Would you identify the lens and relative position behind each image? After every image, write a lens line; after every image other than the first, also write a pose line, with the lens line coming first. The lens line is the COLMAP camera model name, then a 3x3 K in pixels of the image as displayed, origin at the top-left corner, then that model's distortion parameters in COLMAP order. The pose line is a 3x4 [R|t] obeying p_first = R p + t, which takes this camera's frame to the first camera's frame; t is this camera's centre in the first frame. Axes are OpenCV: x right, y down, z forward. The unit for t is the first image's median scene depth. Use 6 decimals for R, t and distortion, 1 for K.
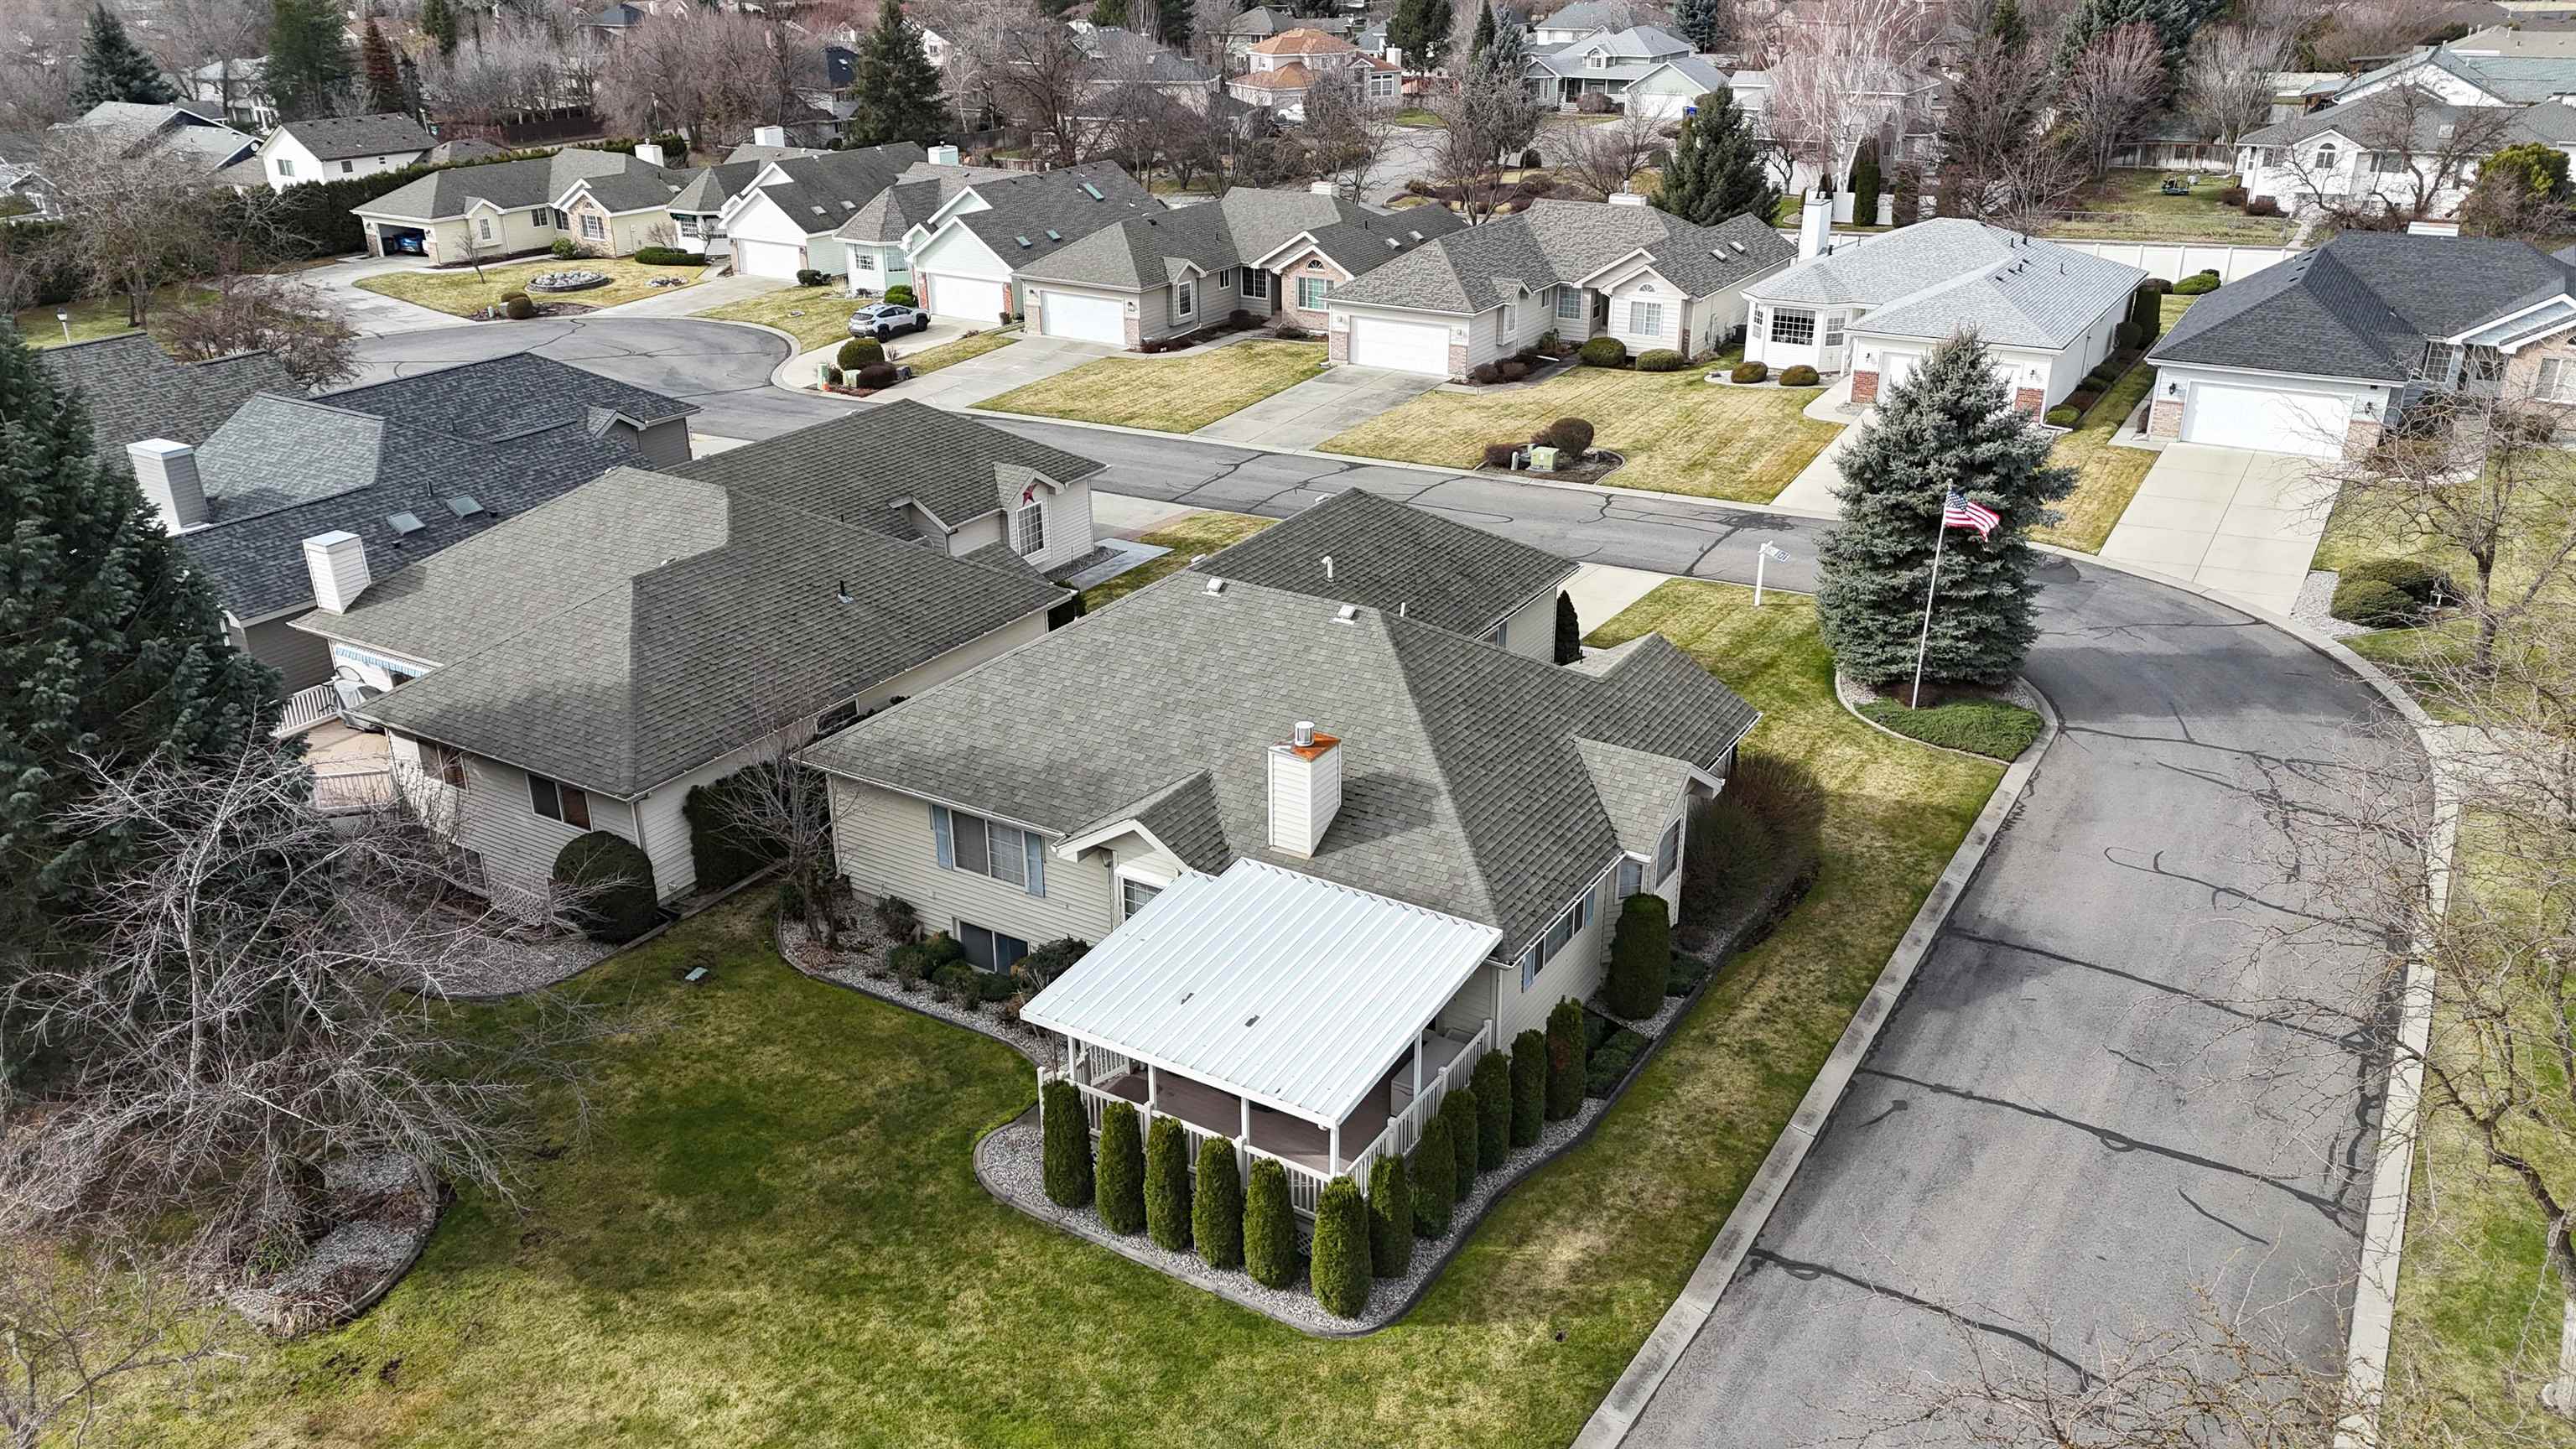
lens RADIAL K [[1870.6, 0, 1299.5], [0, 1870.6, 737.6], [0, 0, 1]] dist [0.096929, -0.099236]
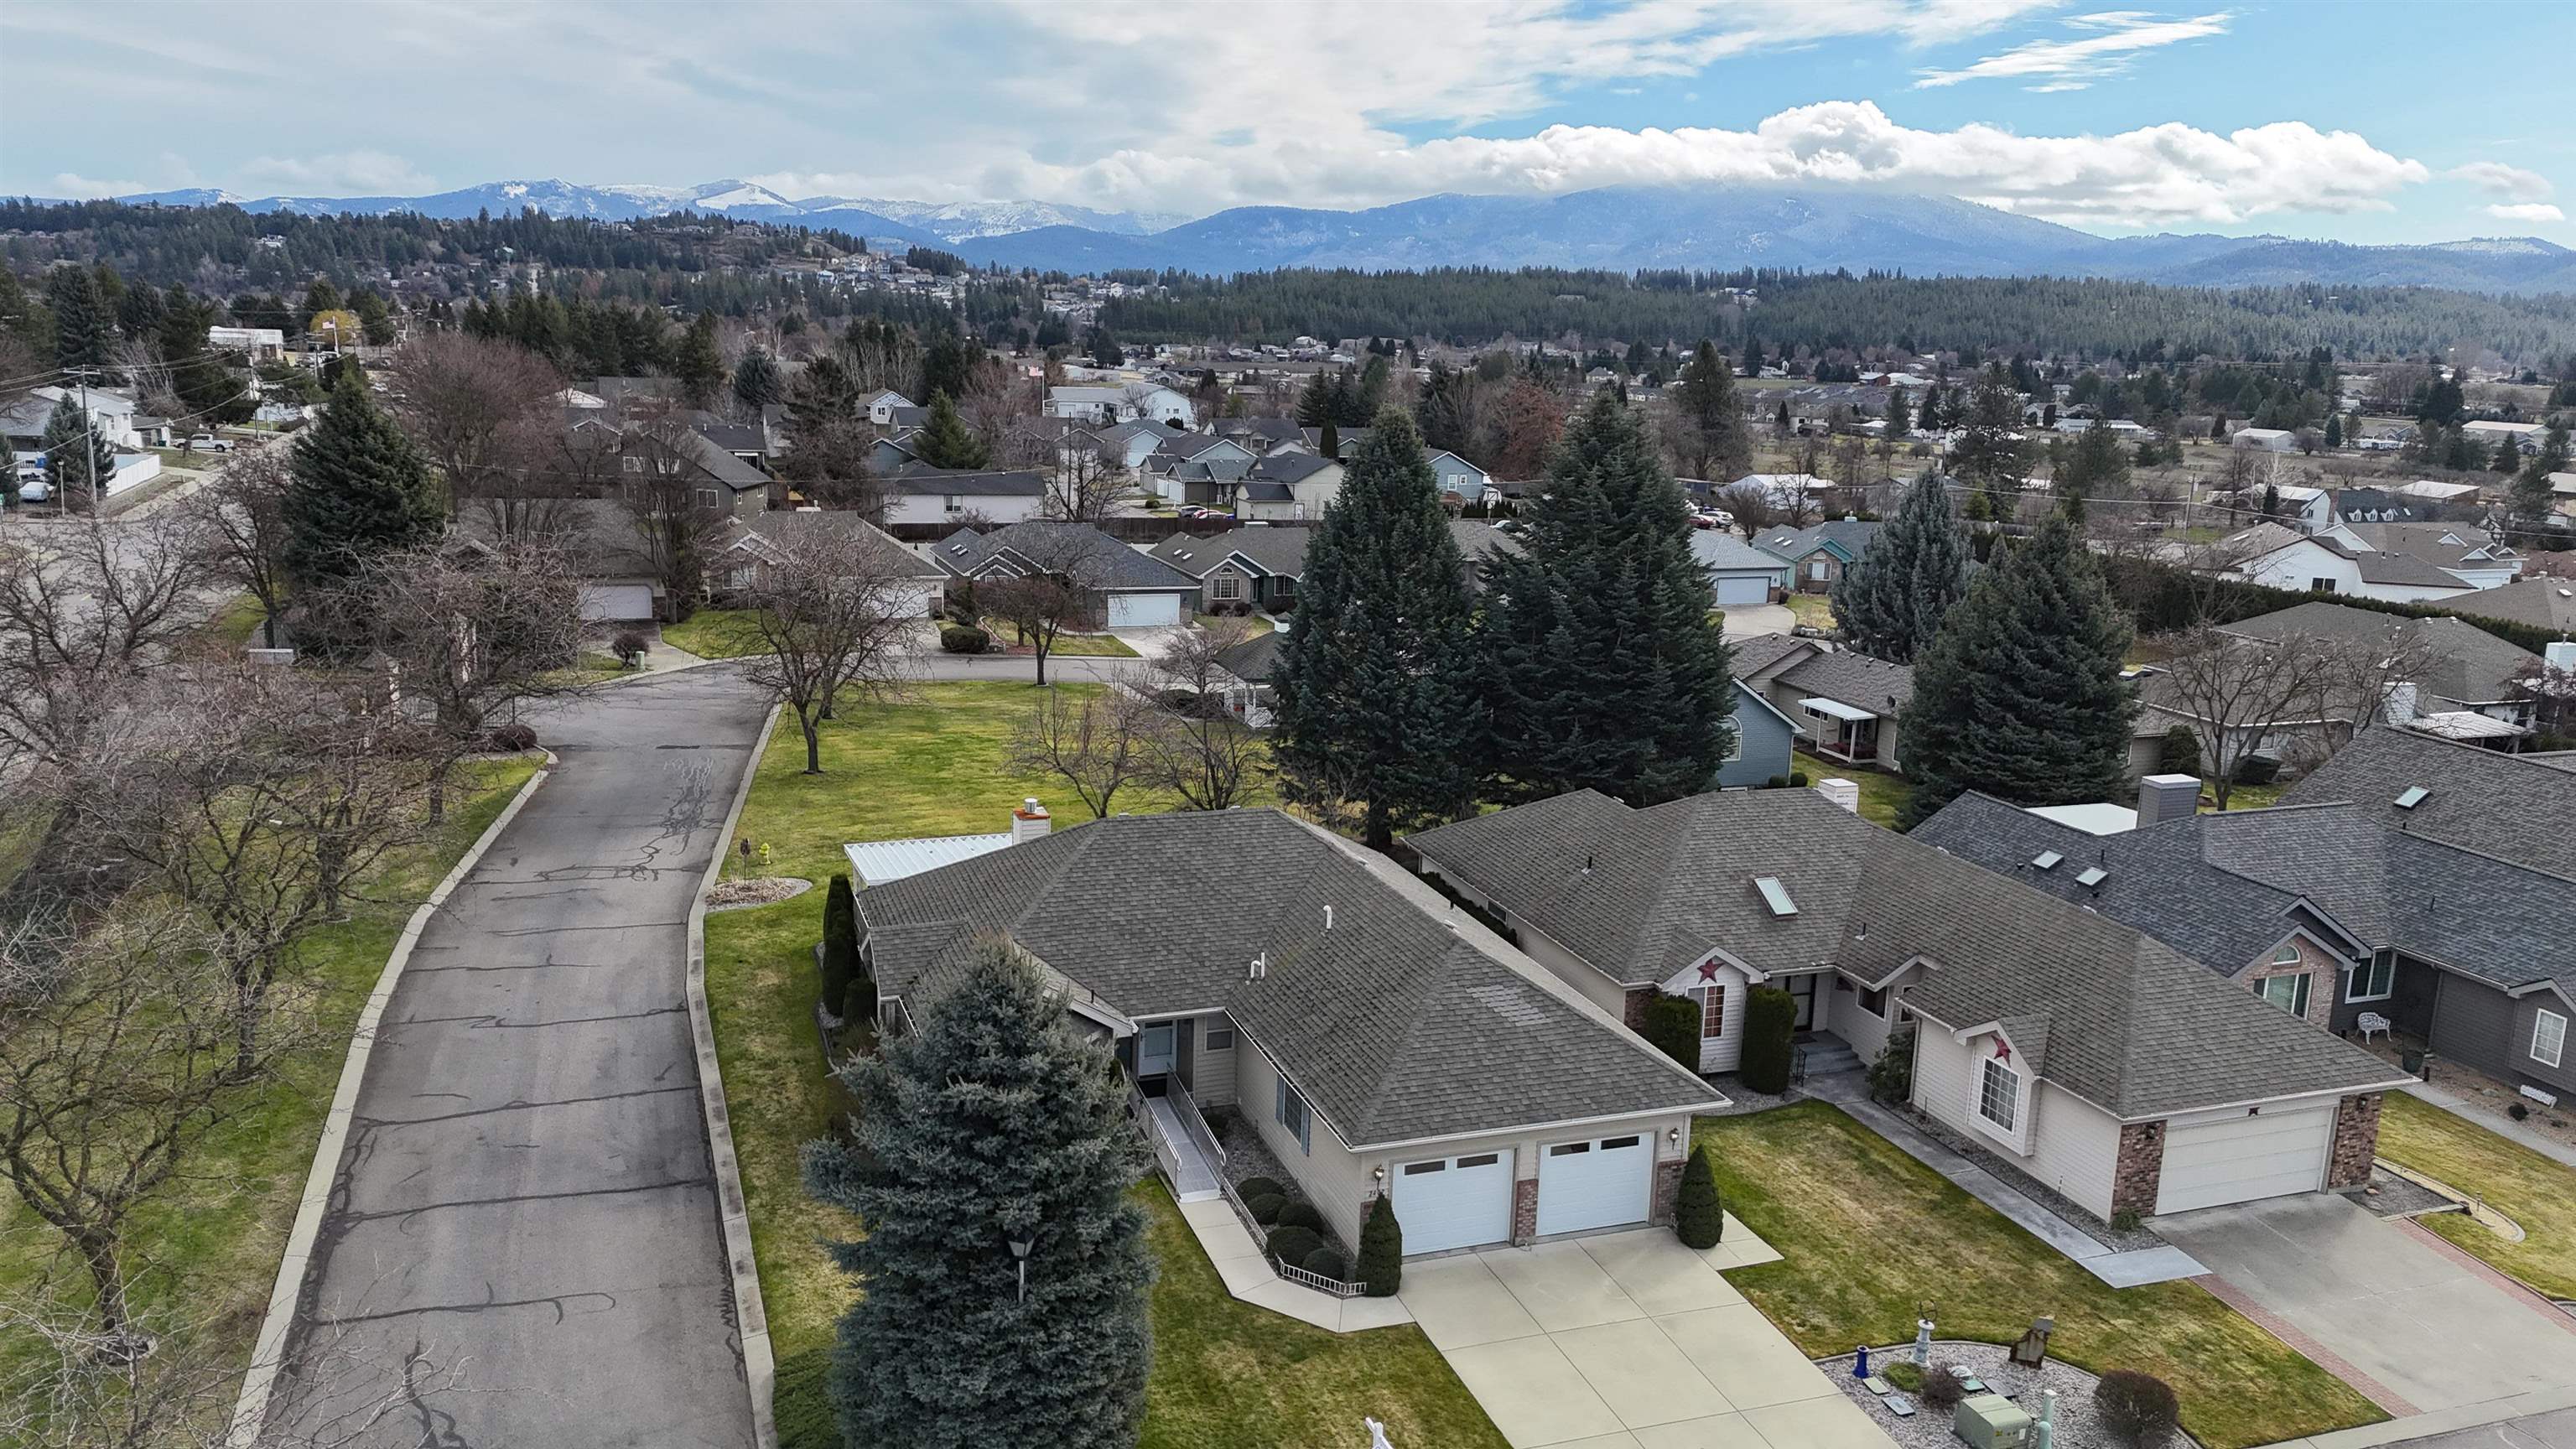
lens RADIAL K [[1870.6, 0, 1299.5], [0, 1870.6, 737.6], [0, 0, 1]] dist [0.096929, -0.099236]
pose [[-0.619410, 0.146492, -0.771279, 0.399190], [-0.342743, 0.833405, 0.433547, -0.303761], [0.706299, 0.532894, -0.466011, 0.682036]]
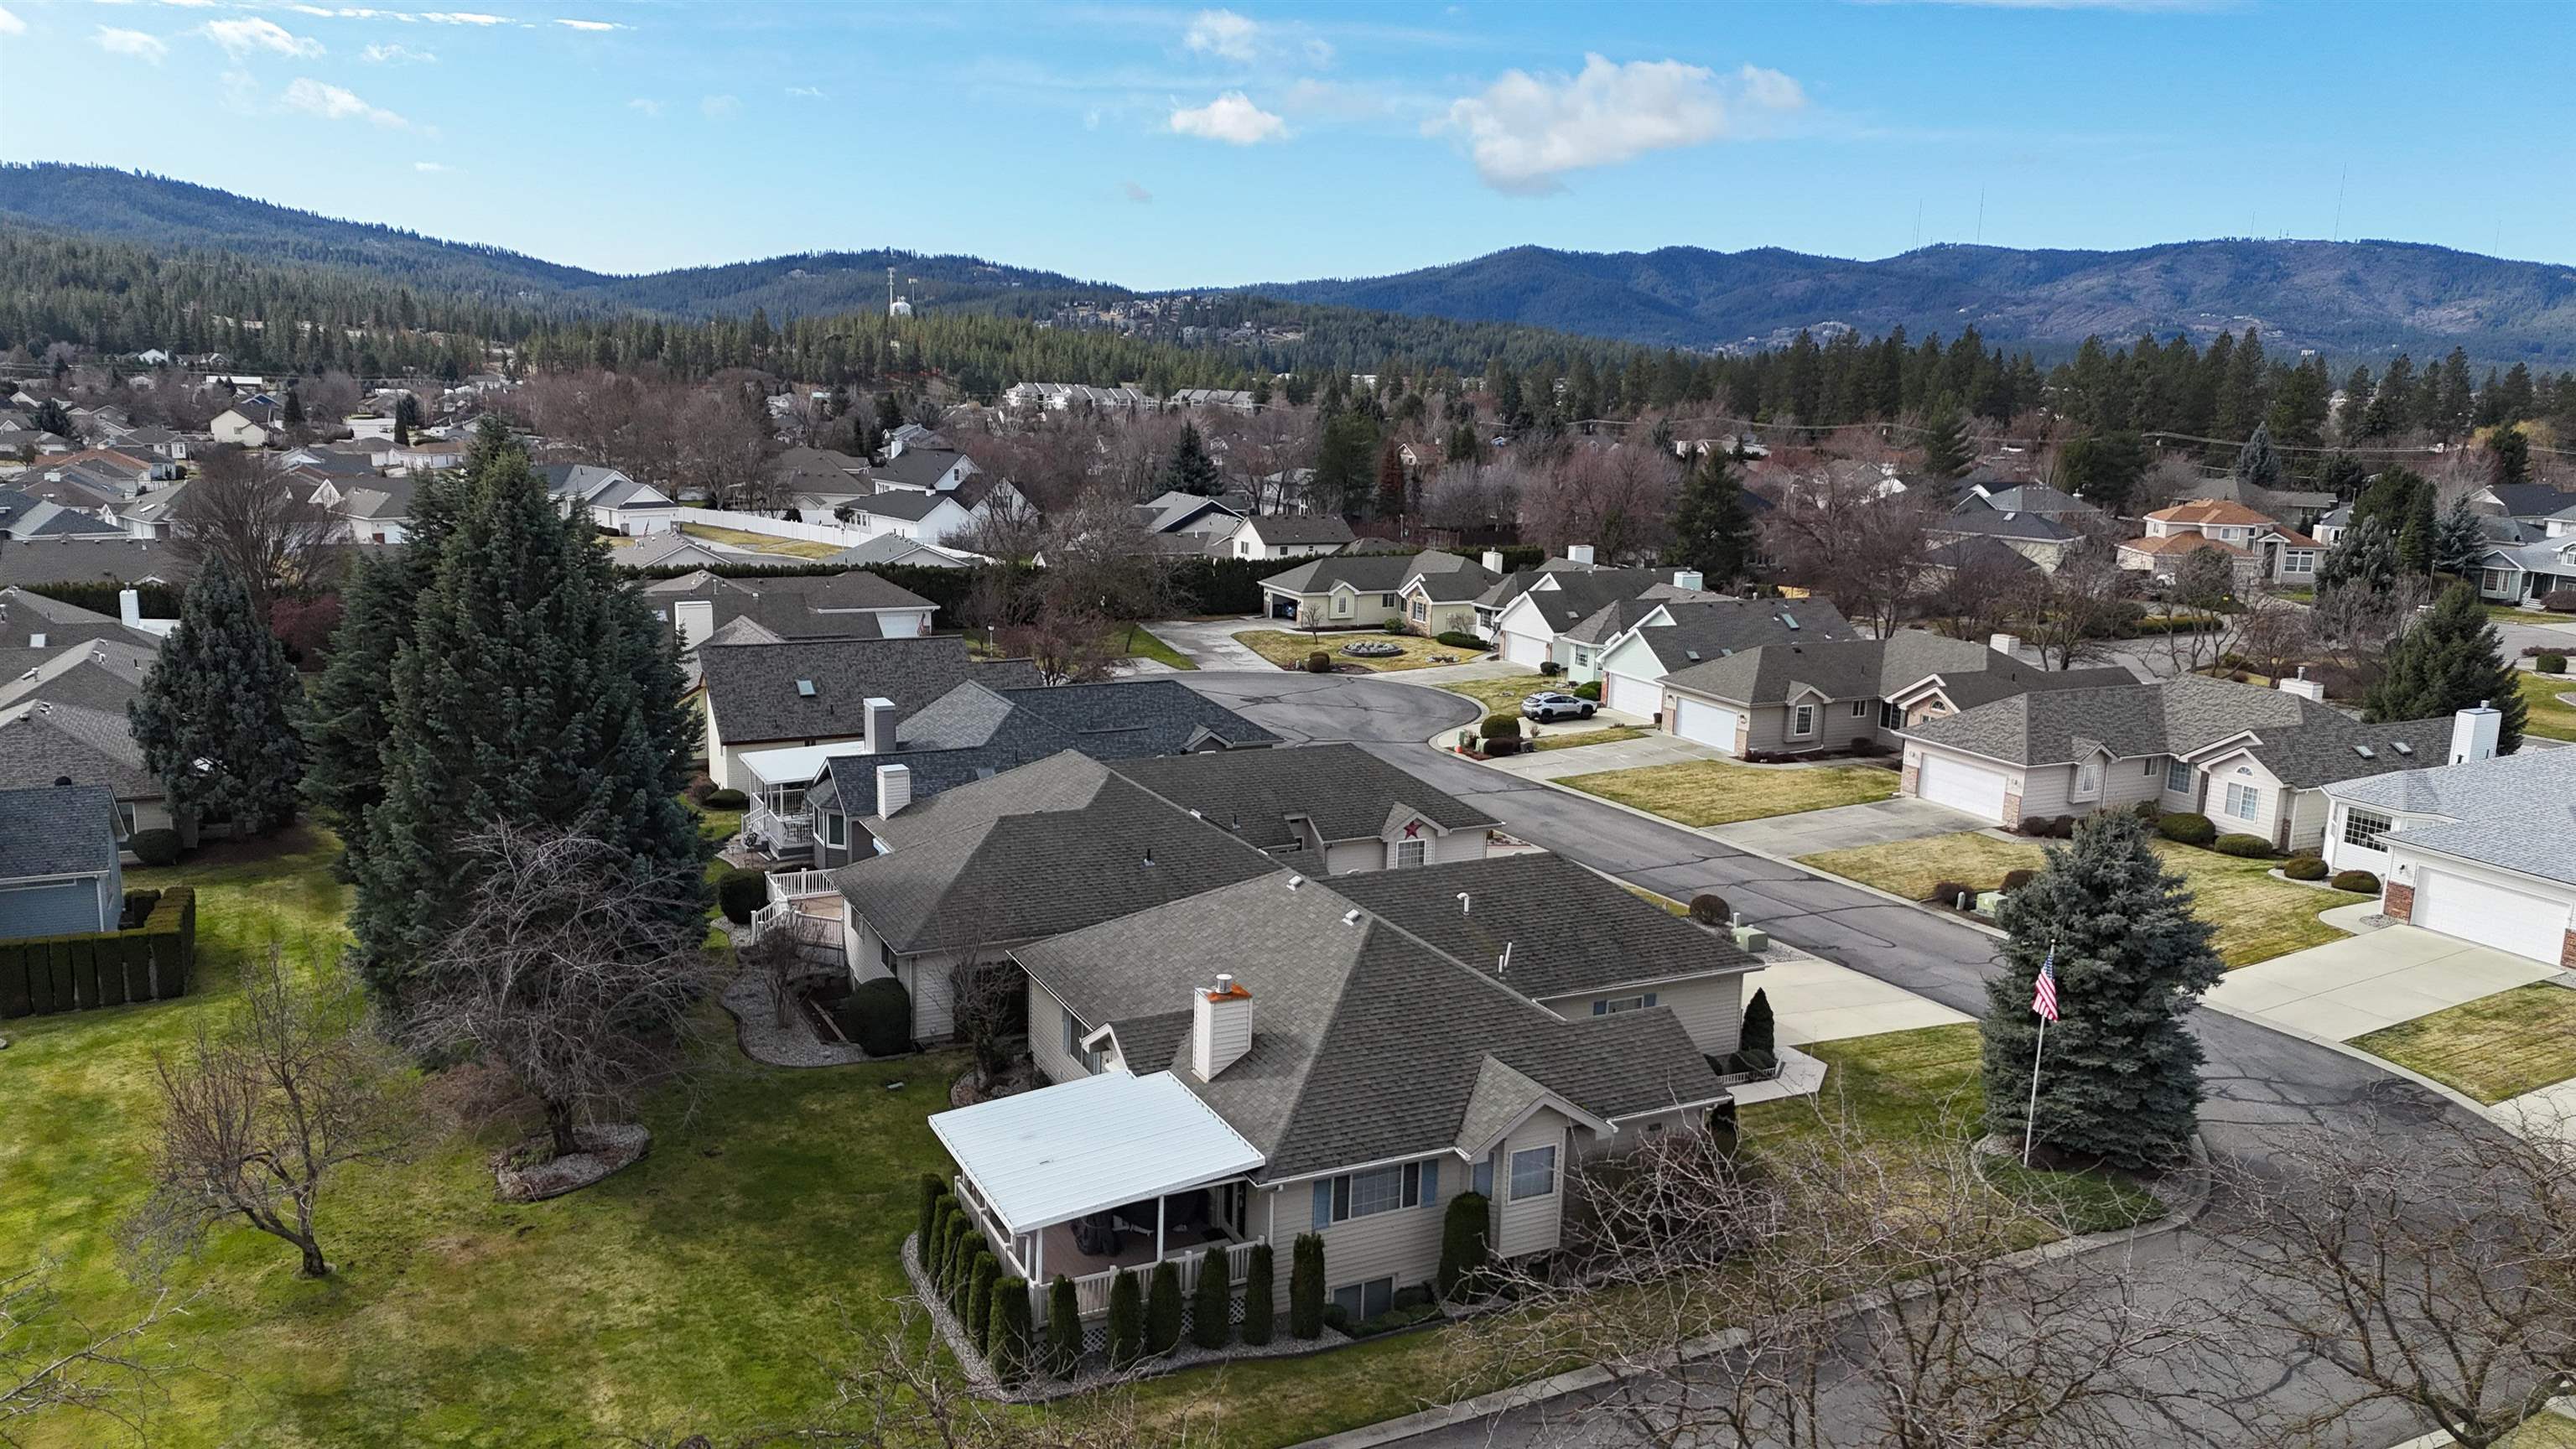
lens RADIAL K [[1870.6, 0, 1299.5], [0, 1870.6, 737.6], [0, 0, 1]] dist [0.096929, -0.099236]
pose [[0.851218, 0.139490, -0.505936, 0.245441], [-0.244675, 0.958330, -0.147440, 0.004657], [0.464287, 0.249293, 0.849877, -0.043585]]
